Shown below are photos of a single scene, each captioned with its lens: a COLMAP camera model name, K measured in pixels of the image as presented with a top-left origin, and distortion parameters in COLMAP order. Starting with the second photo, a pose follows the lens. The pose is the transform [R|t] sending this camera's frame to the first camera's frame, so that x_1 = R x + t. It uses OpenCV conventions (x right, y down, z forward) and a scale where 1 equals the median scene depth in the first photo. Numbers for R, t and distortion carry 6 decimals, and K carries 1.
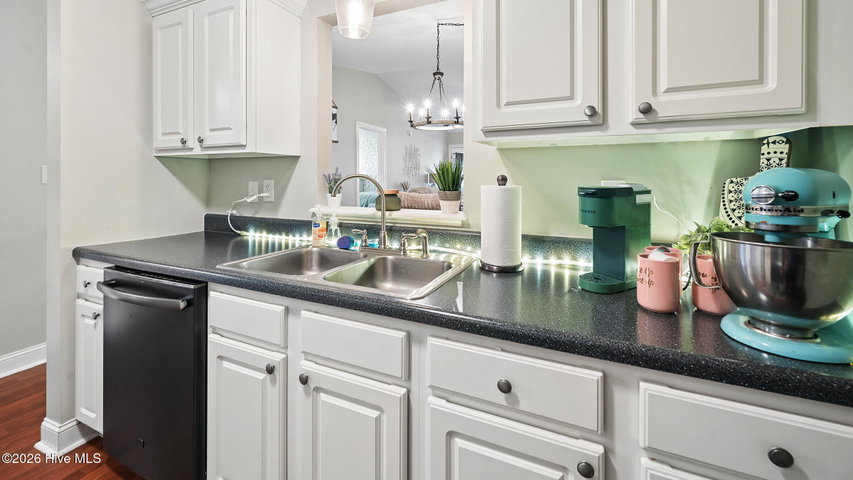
lens RADIAL K [[342.1, 0, 426.9], [0, 342.1, 183.1], [0, 0, 1]] dist [-0.000612, -0.000138]
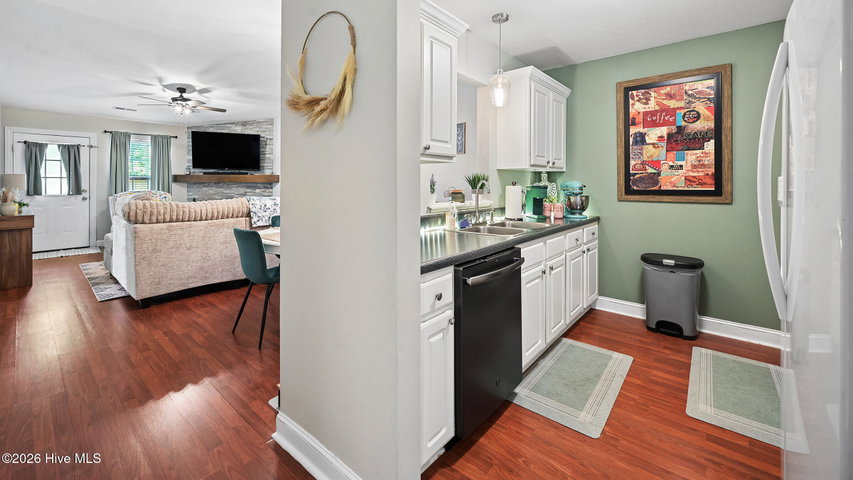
lens RADIAL K [[343.0, 0, 424.9], [0, 343.0, 183.6], [0, 0, 1]] dist [-0.000025, -0.000143]
pose [[0.272730, -0.001447, 0.962090, -1.864041], [0.012525, 0.999919, -0.002047, -0.008790], [-0.962009, 0.012609, 0.272726, 0.770253]]
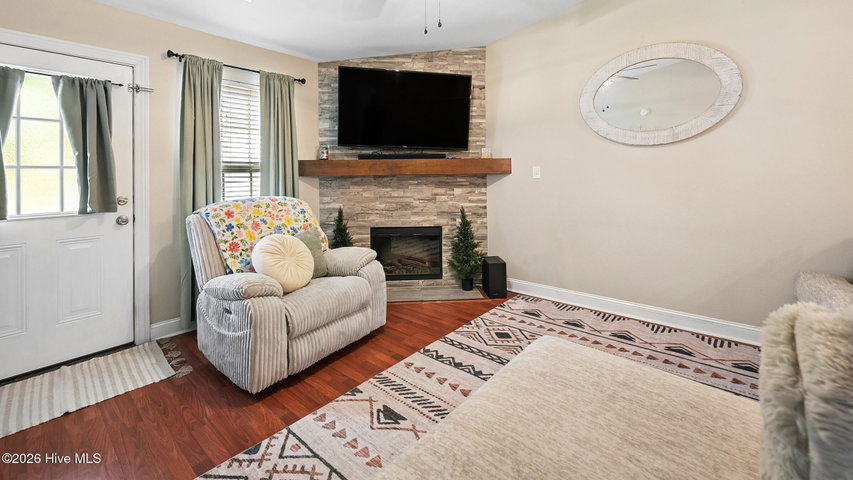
lens RADIAL K [[346.5, 0, 426.6], [0, 346.5, 171.0], [0, 0, 1]] dist [-0.000244, -0.000021]
pose [[0.271143, 0.007268, 0.962512, -0.172336], [0.026532, 0.999535, -0.015022, -0.059847], [-0.962173, 0.029611, 0.270824, 4.047919]]
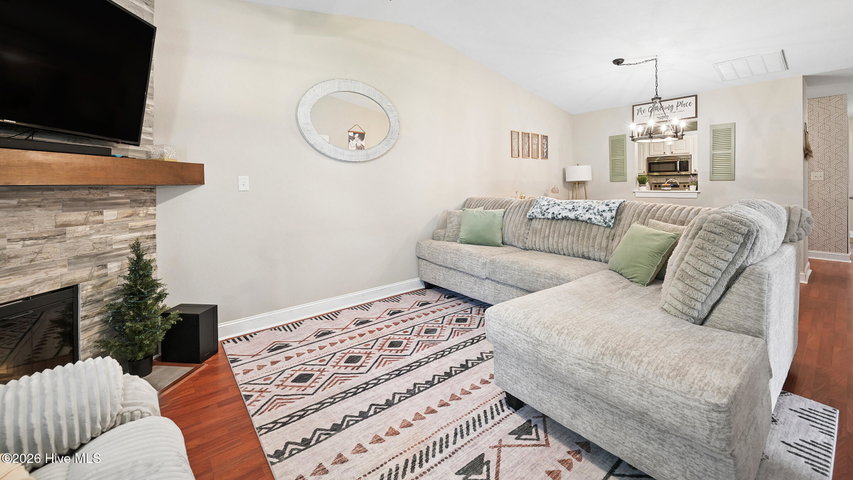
lens RADIAL K [[342.1, 0, 426.9], [0, 342.1, 183.1], [0, 0, 1]] dist [-0.000612, -0.000138]
pose [[-0.893926, 0.009110, 0.448122, 0.500997], [0.016816, 0.999771, 0.013219, -0.073572], [-0.447899, 0.019353, -0.893874, 5.197449]]
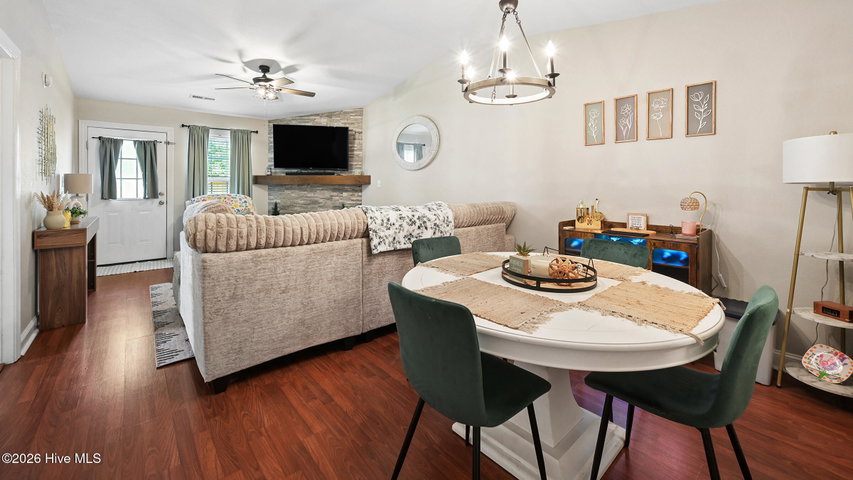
lens RADIAL K [[342.7, 0, 429.8], [0, 342.7, 185.4], [0, 0, 1]] dist [-0.001746, -0.000166]
pose [[0.412595, -0.000419, 0.910915, -1.107352], [0.011696, 0.999920, -0.004838, -0.021055], [-0.910840, 0.012650, 0.412566, 1.809892]]
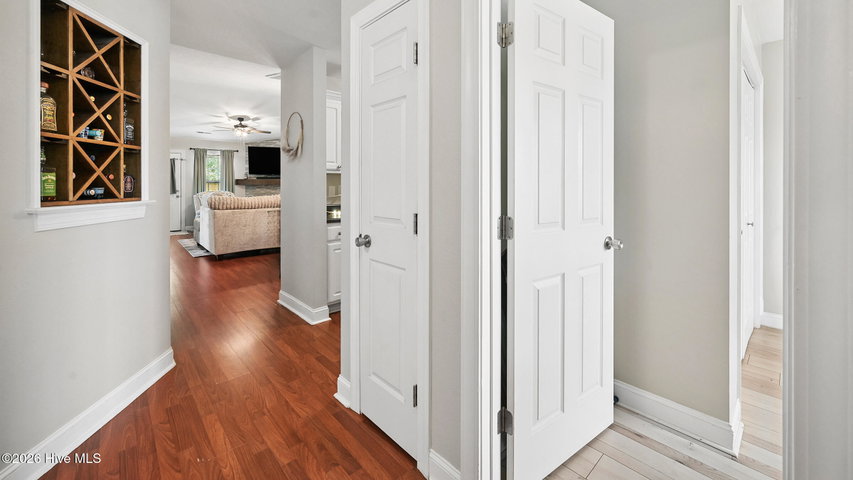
lens RADIAL K [[343.0, 0, 424.9], [0, 343.0, 183.6], [0, 0, 1]] dist [-0.000025, -0.000143]
pose [[0.394548, 0.001387, 0.918874, -2.722753], [0.016237, 0.999832, -0.008481, 0.009142], [-0.918732, 0.018266, 0.394459, -0.339424]]
